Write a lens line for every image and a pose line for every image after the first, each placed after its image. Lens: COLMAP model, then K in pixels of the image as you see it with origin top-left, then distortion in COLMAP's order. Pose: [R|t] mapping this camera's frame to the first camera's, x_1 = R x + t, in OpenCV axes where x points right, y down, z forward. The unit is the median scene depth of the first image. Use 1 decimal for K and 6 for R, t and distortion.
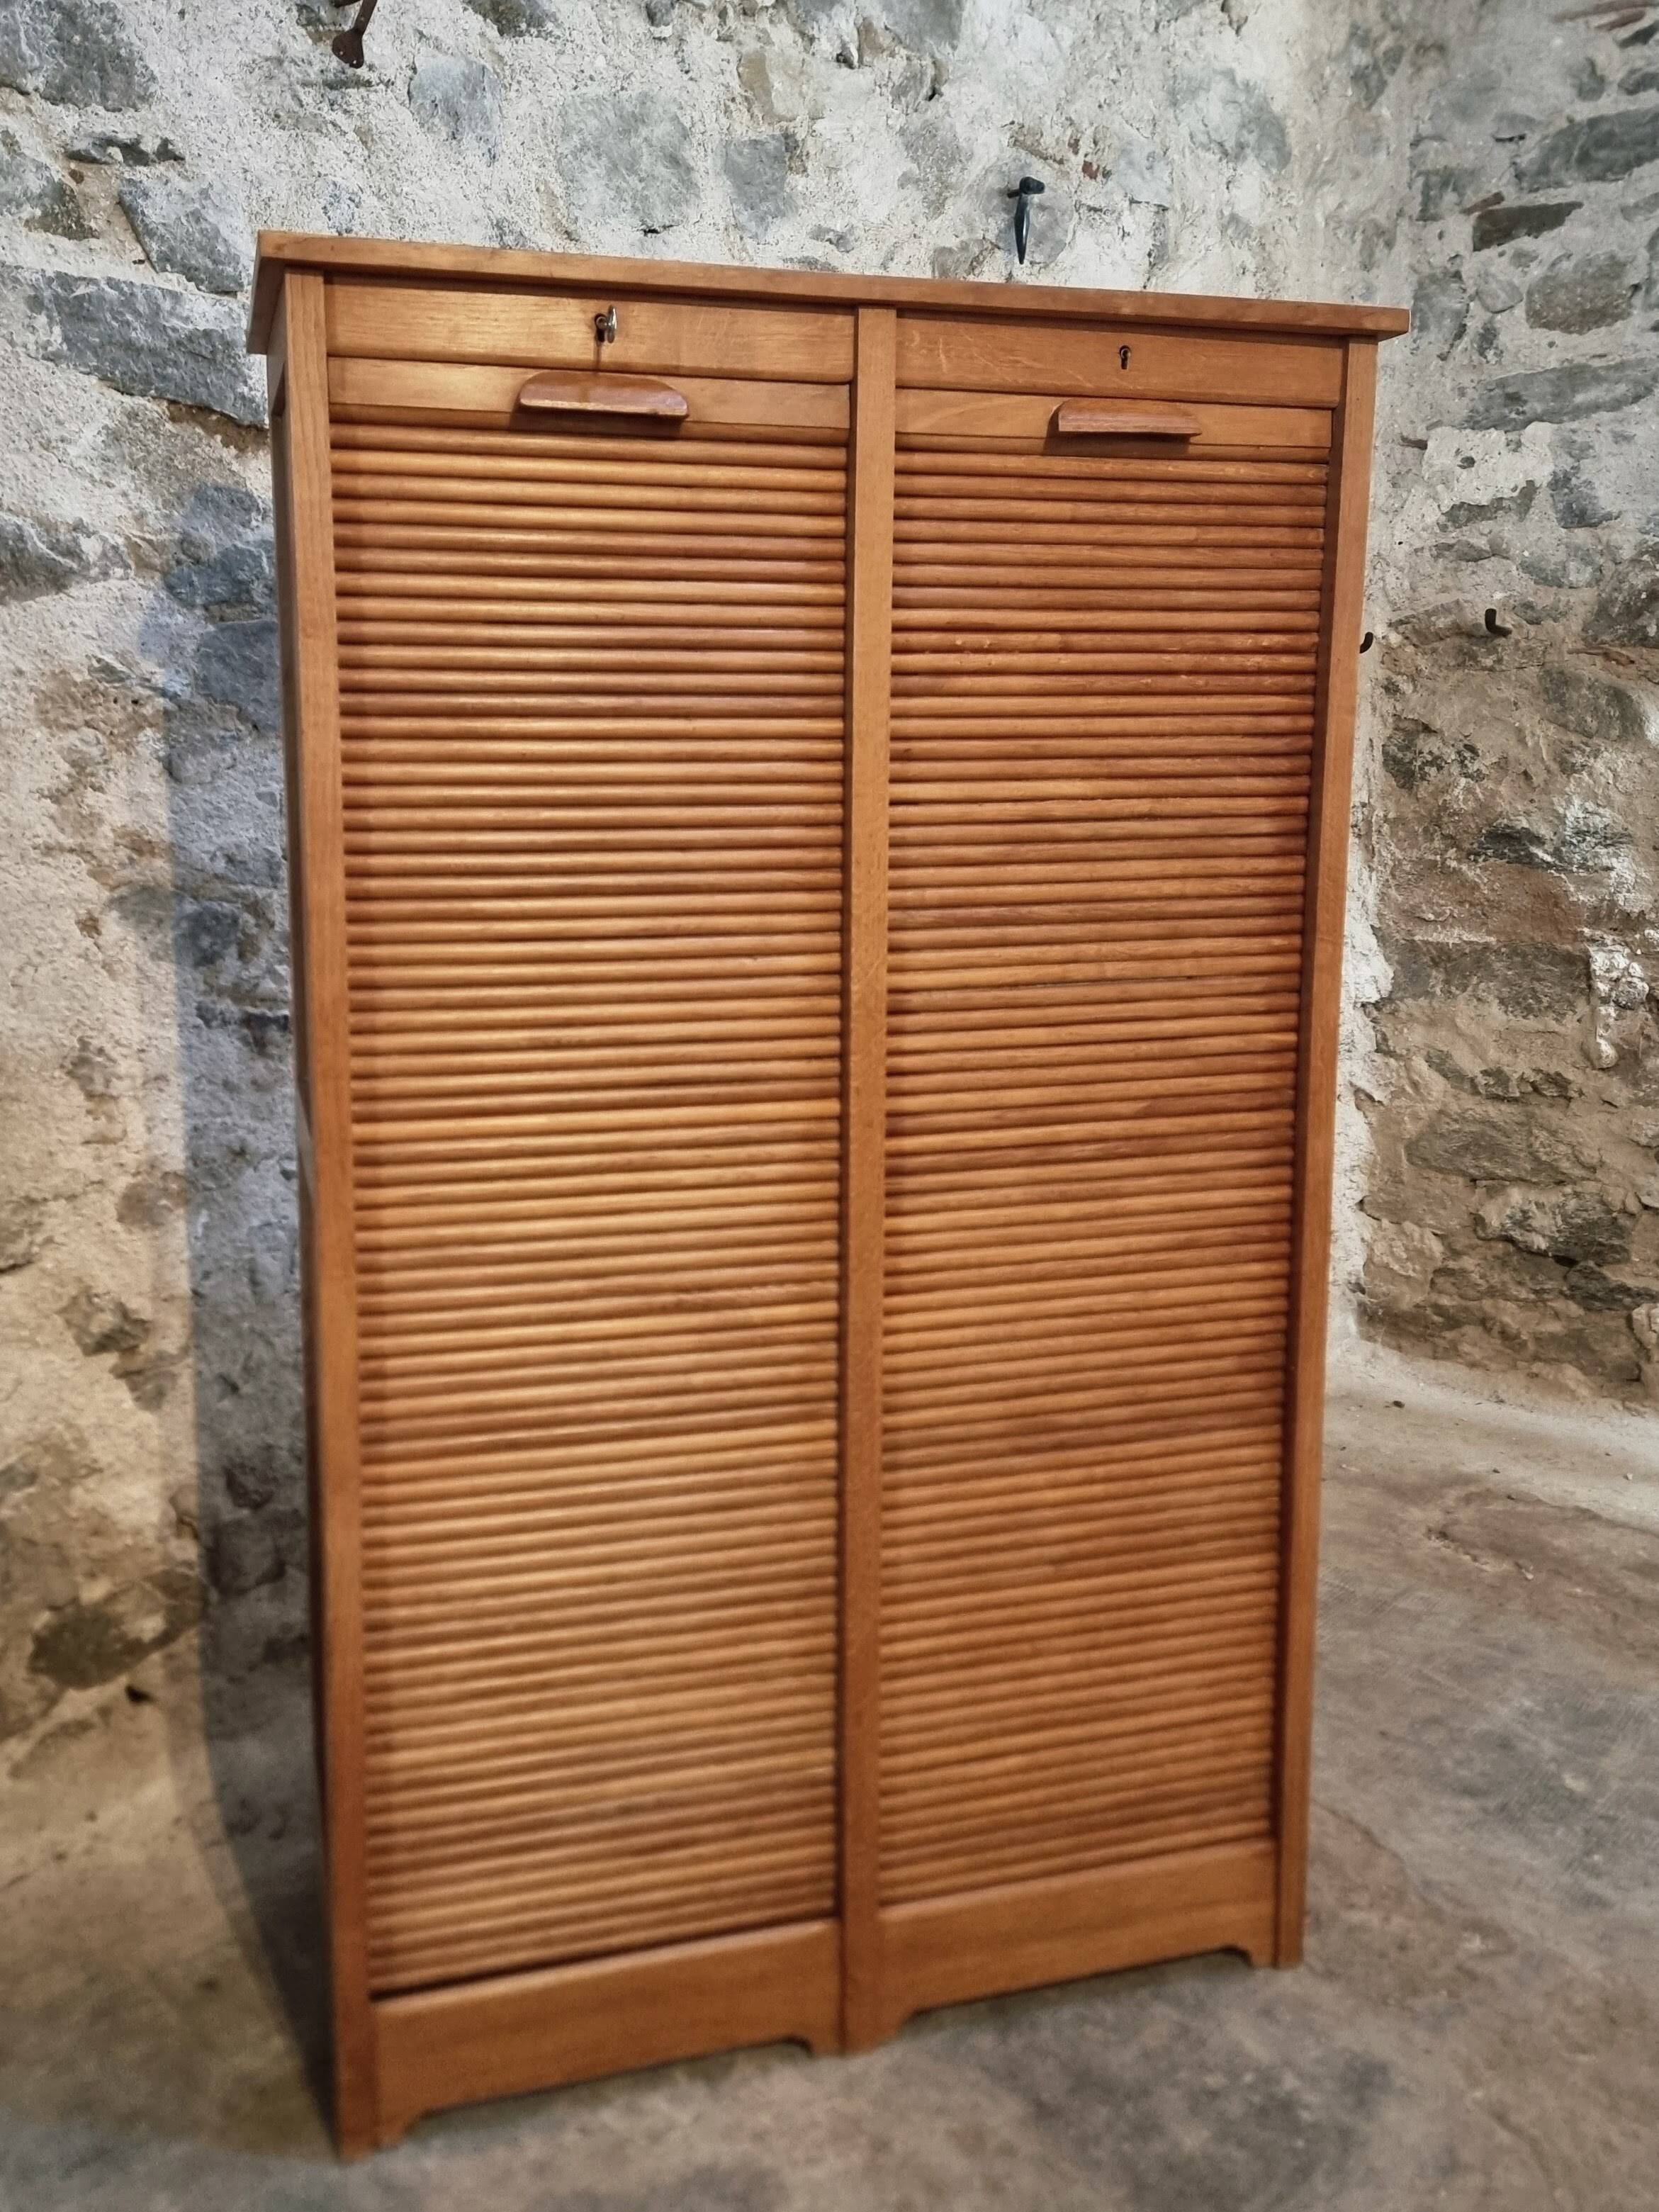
lens RADIAL K [[2094.6, 0, 875.9], [0, 2094.6, 1006.2], [0, 0, 1]] dist [0.051613, 0.000000]
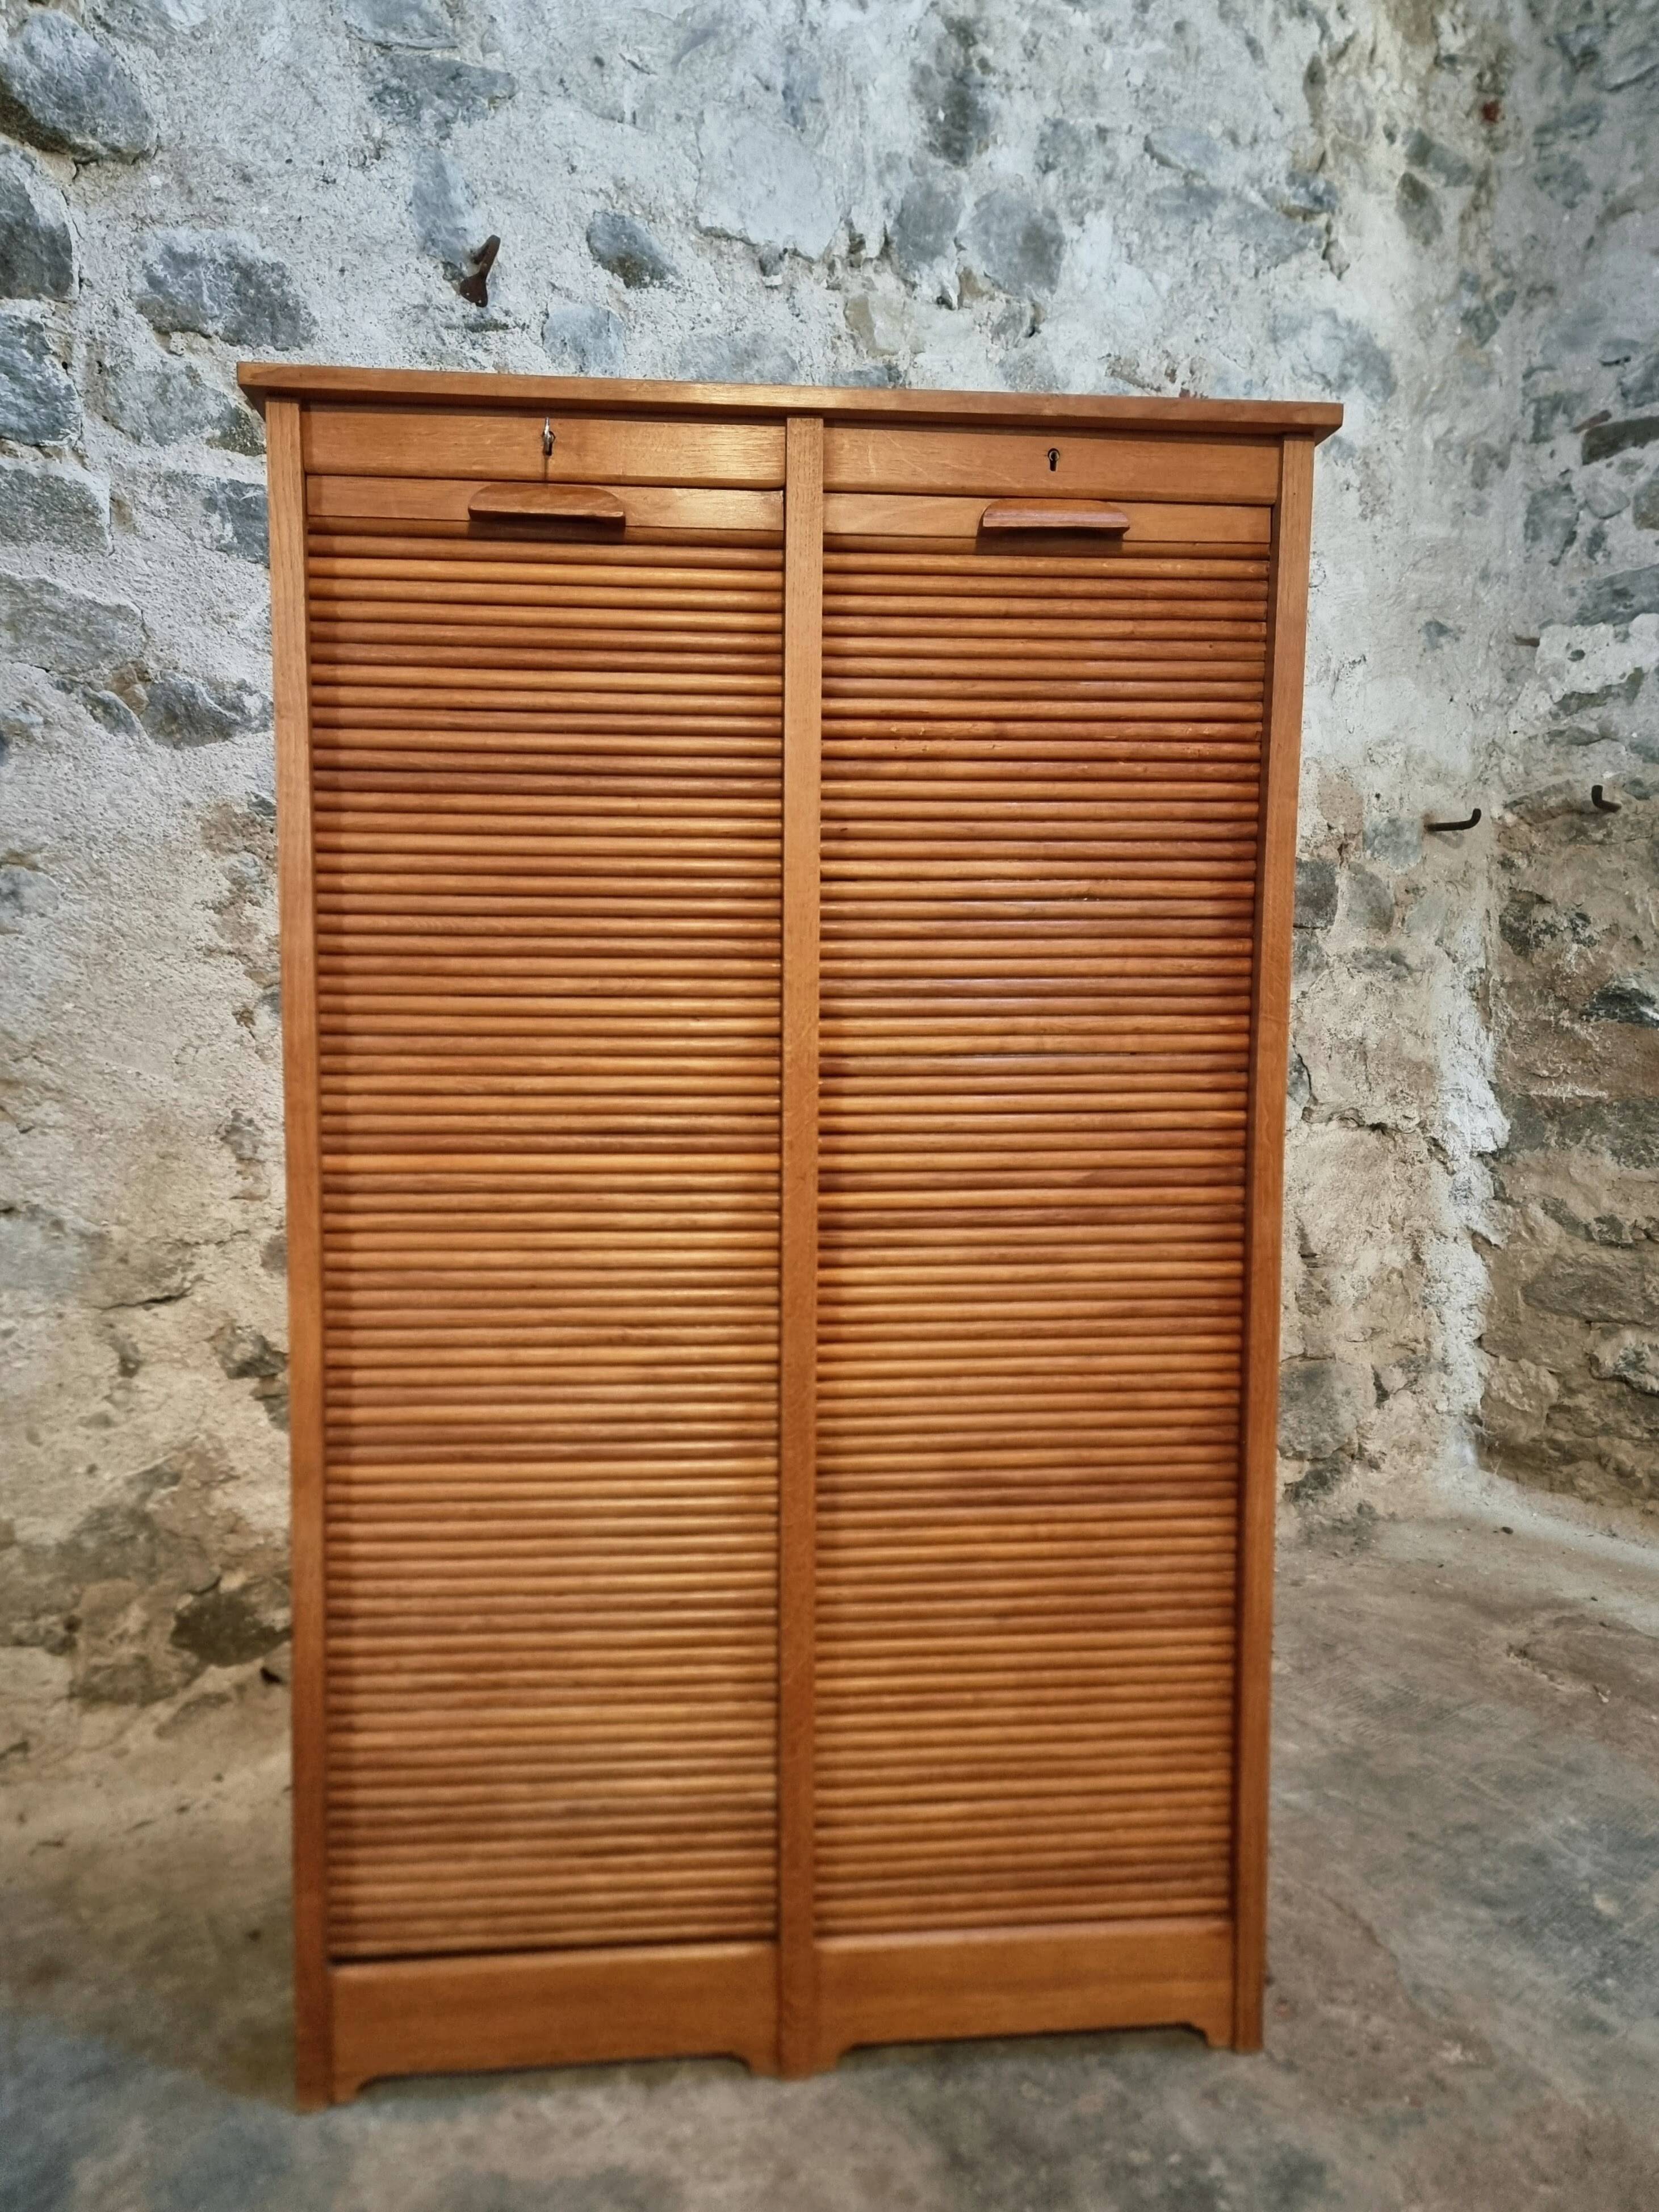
lens RADIAL K [[1670.9, 0, 829.1], [0, 1670.9, 1091.5], [0, 0, 1]] dist [0.074874, -0.055466]
pose [[0.976914, 0.015727, -0.213055, 0.159074], [-0.029557, 0.997646, -0.061882, 0.054096], [0.211581, 0.066750, 0.975079, 0.137800]]
